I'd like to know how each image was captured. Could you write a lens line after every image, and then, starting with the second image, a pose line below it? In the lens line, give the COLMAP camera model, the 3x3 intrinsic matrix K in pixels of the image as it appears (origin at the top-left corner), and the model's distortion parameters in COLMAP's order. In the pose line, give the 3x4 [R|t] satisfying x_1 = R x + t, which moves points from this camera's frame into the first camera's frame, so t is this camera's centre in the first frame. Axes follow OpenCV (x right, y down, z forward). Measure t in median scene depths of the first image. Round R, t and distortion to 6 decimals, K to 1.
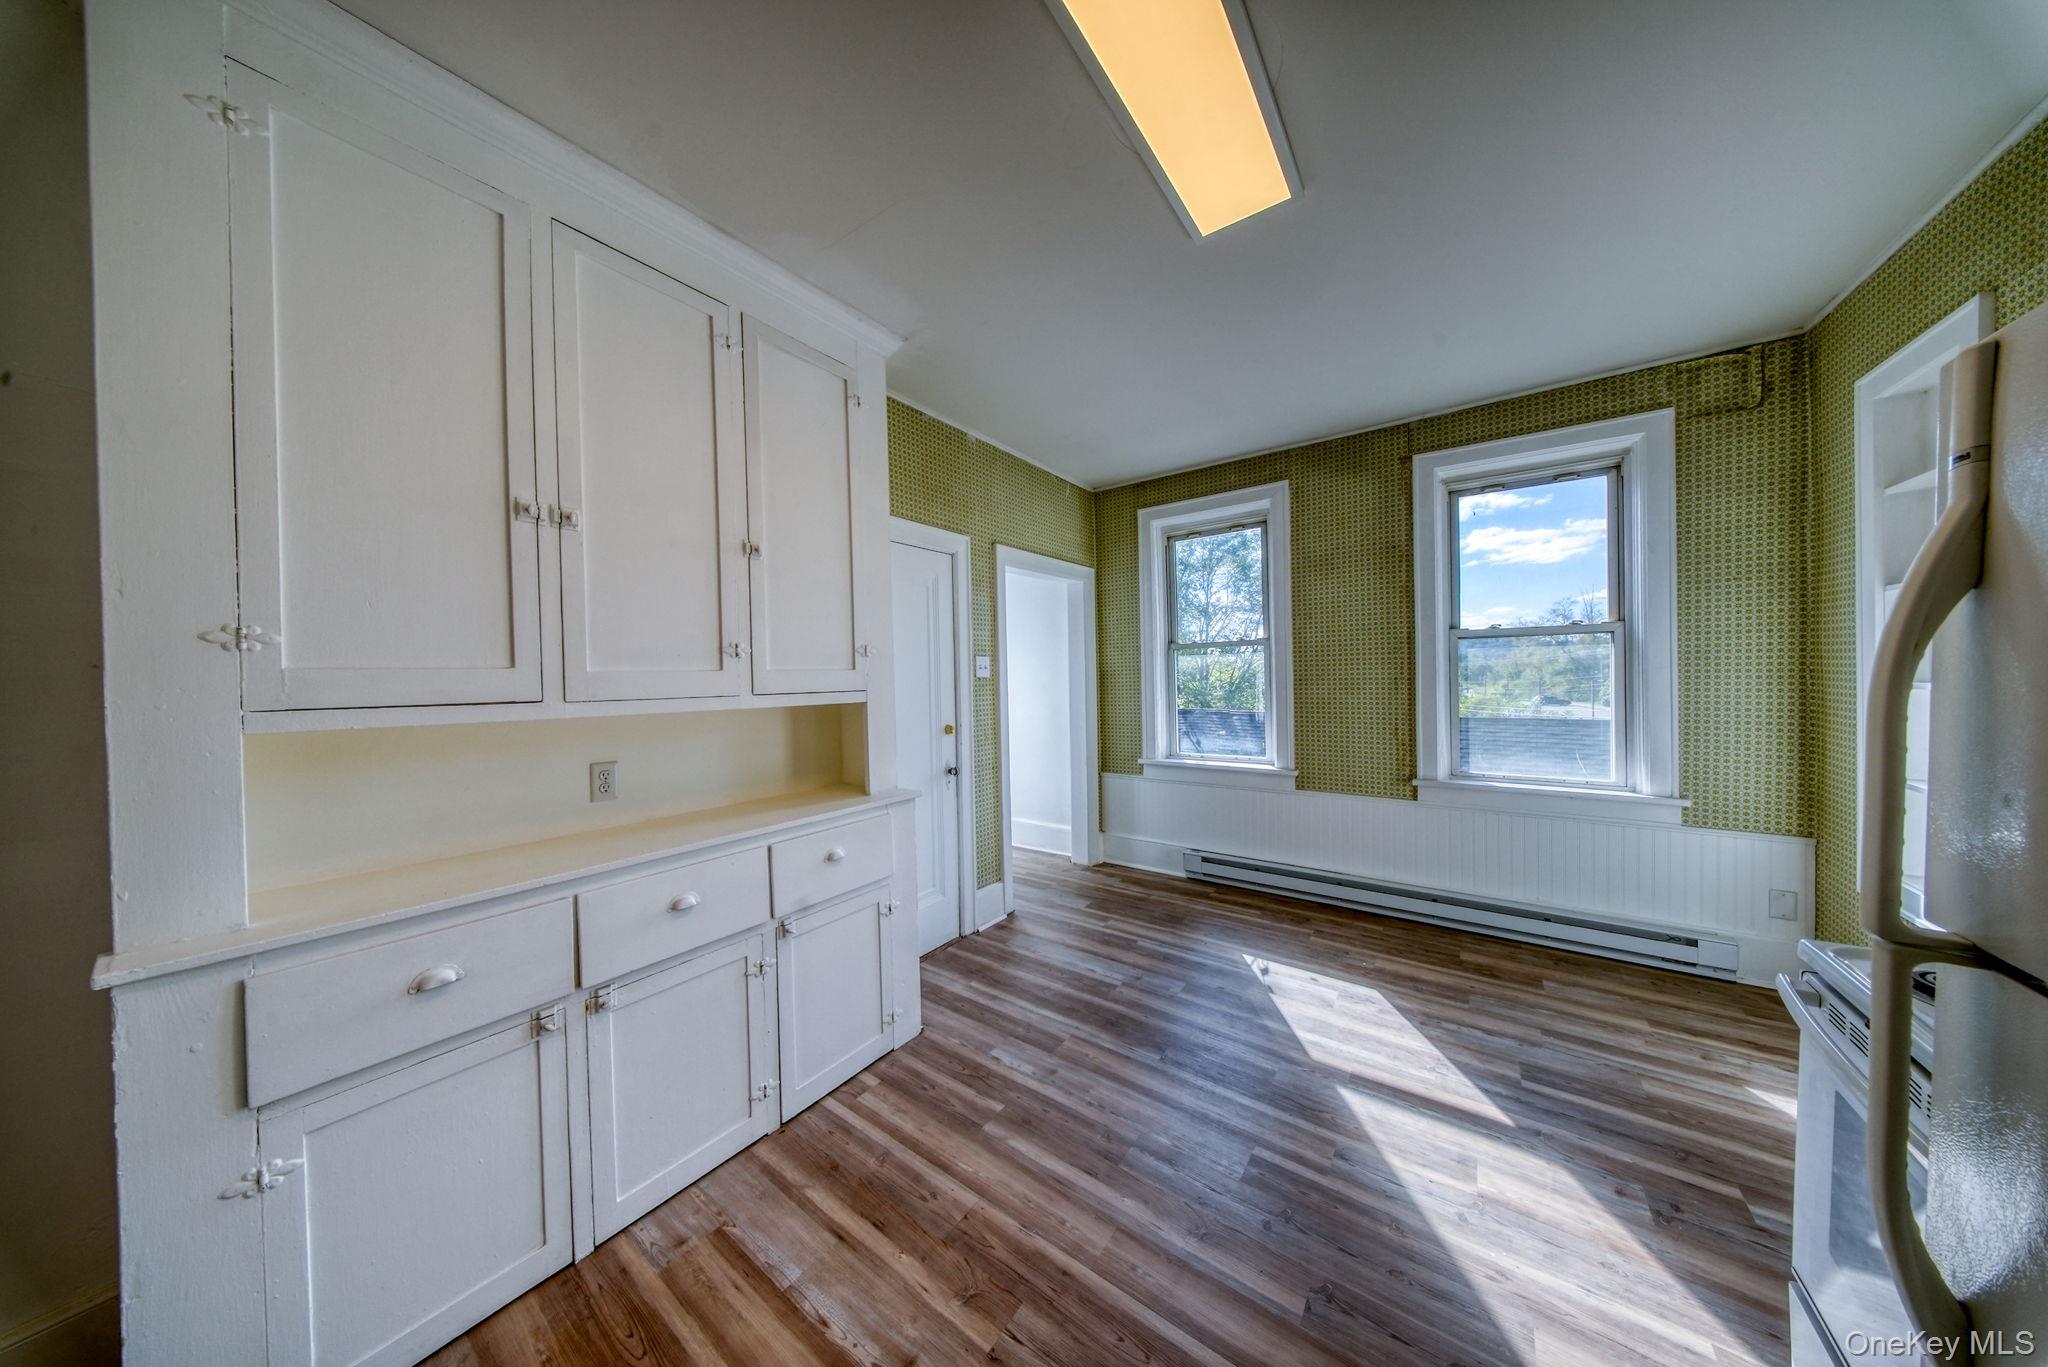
lens RADIAL K [[601.7, 0, 1015.2], [0, 601.7, 682.2], [0, 0, 1]] dist [0.001002, -0.002365]
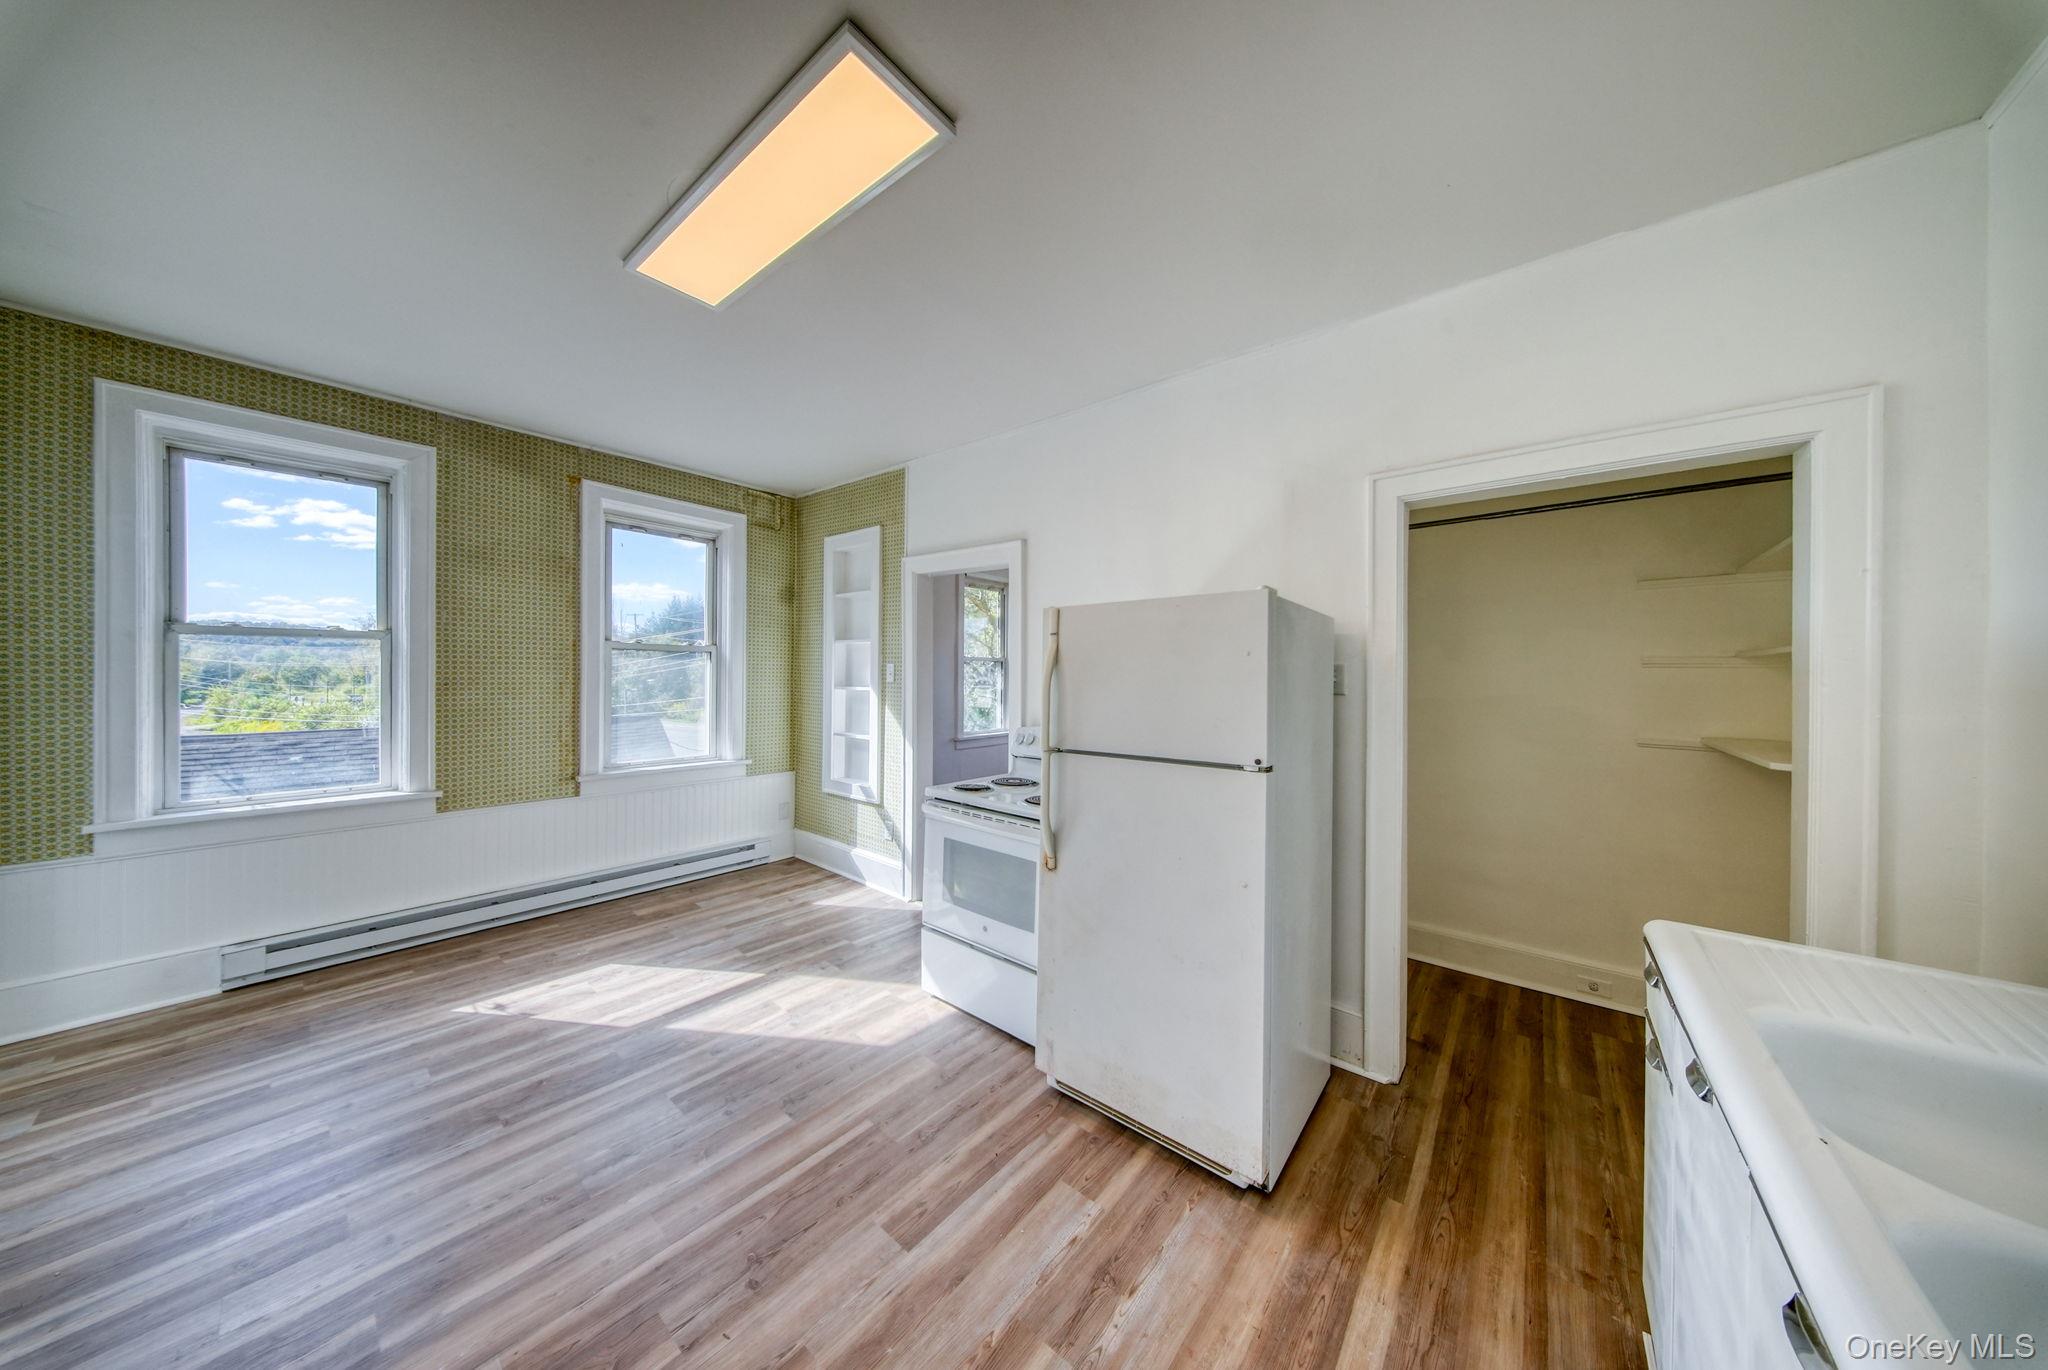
lens RADIAL K [[617.4, 0, 1024.7], [0, 617.4, 674.9], [0, 0, 1]] dist [0.000393, -0.001701]
pose [[0.051190, 0.019067, 0.998507, -0.510404], [0.000108, 0.999818, -0.019098, 0.000172], [-0.998689, 0.001085, 0.051179, 0.177034]]
